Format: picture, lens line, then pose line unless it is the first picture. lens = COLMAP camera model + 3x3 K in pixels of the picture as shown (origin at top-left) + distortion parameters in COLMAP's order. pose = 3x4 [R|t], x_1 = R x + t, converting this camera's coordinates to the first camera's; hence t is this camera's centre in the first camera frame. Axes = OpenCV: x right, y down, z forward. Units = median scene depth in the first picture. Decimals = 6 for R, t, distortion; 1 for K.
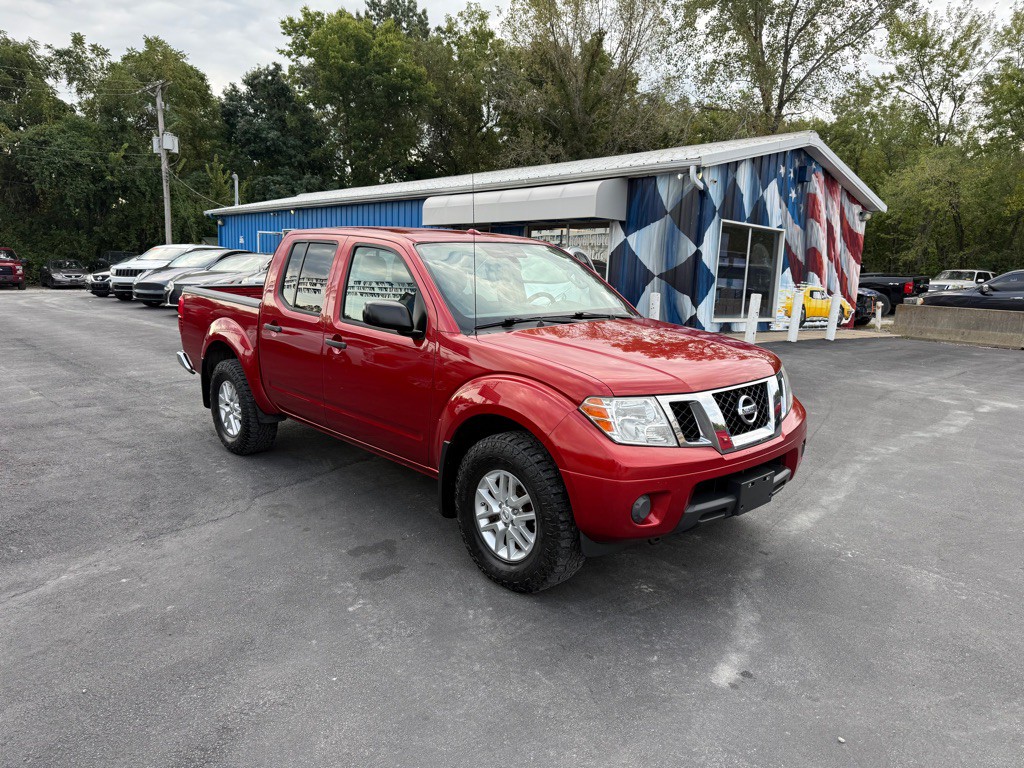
lens RADIAL K [[717.1, 0, 504.7], [0, 717.1, 386.8], [0, 0, 1]] dist [0.031085, -0.041905]
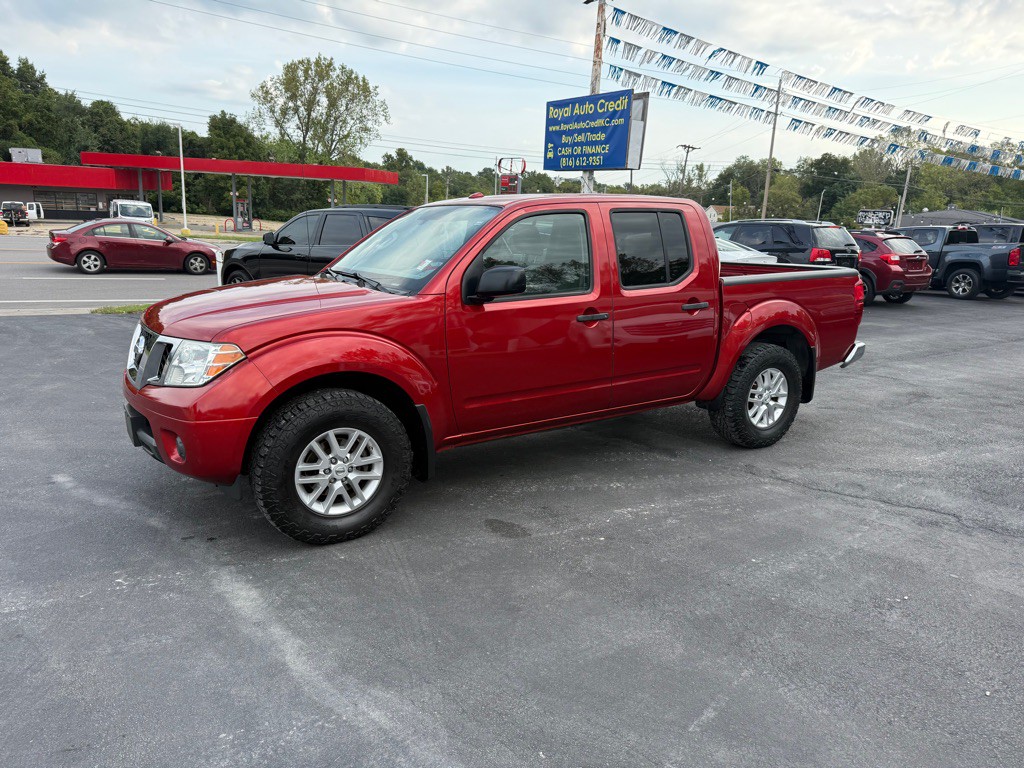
lens RADIAL K [[717.1, 0, 504.7], [0, 717.1, 386.8], [0, 0, 1]] dist [0.031085, -0.041905]
pose [[-0.170874, 0.195276, -0.965748, 0.292310], [-0.200245, 0.952825, 0.228094, -0.061458], [0.964730, 0.232362, -0.123710, 0.375903]]
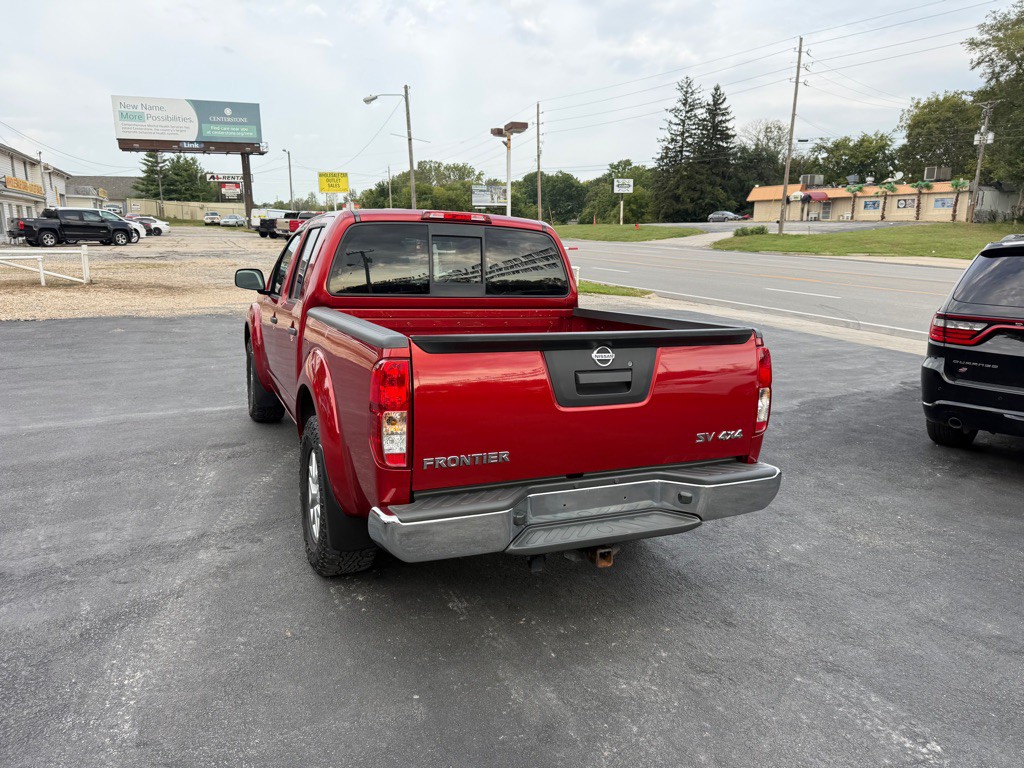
lens RADIAL K [[725.0, 0, 520.8], [0, 725.0, 373.1], [0, 0, 1]] dist [0.047959, -0.066707]
pose [[-0.950021, -0.095663, 0.297168, -0.183169], [0.011824, 0.940185, 0.340459, -0.117370], [-0.311962, 0.326957, -0.892065, 0.627747]]
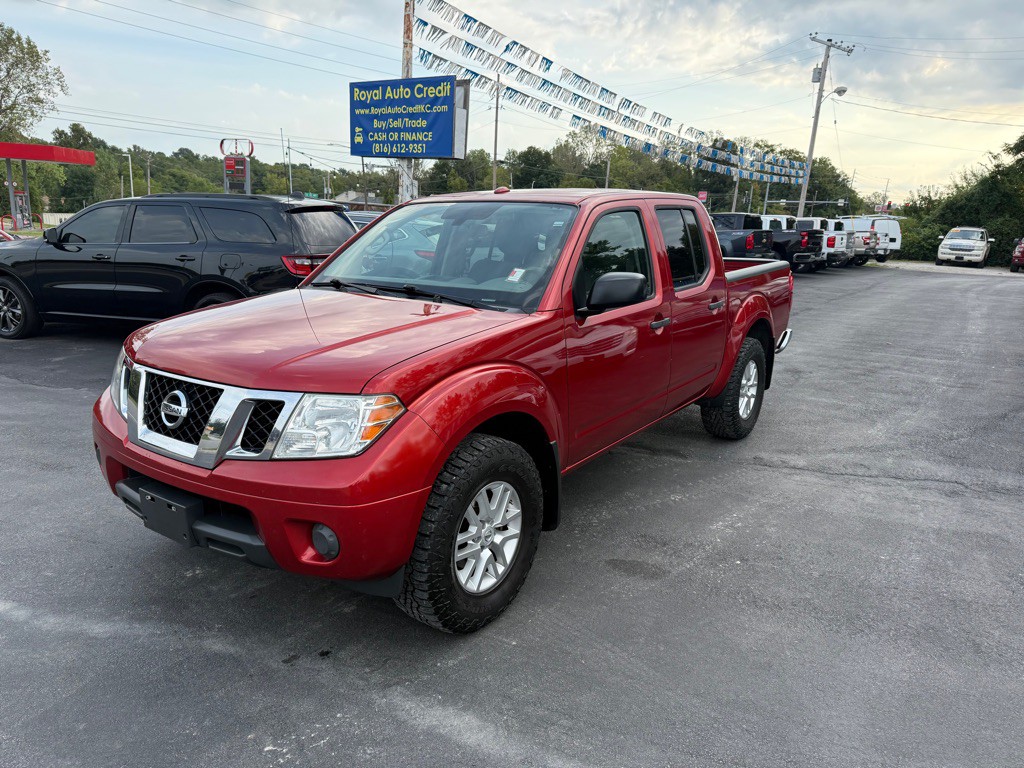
lens RADIAL K [[722.4, 0, 512.0], [0, 722.4, 384.0], [0, 0, 1]] dist [0.029679, -0.050171]
pose [[0.210191, 0.204985, -0.955930, 0.256274], [-0.190479, 0.967622, 0.165609, -0.042852], [0.958925, 0.147275, 0.242430, 0.257714]]
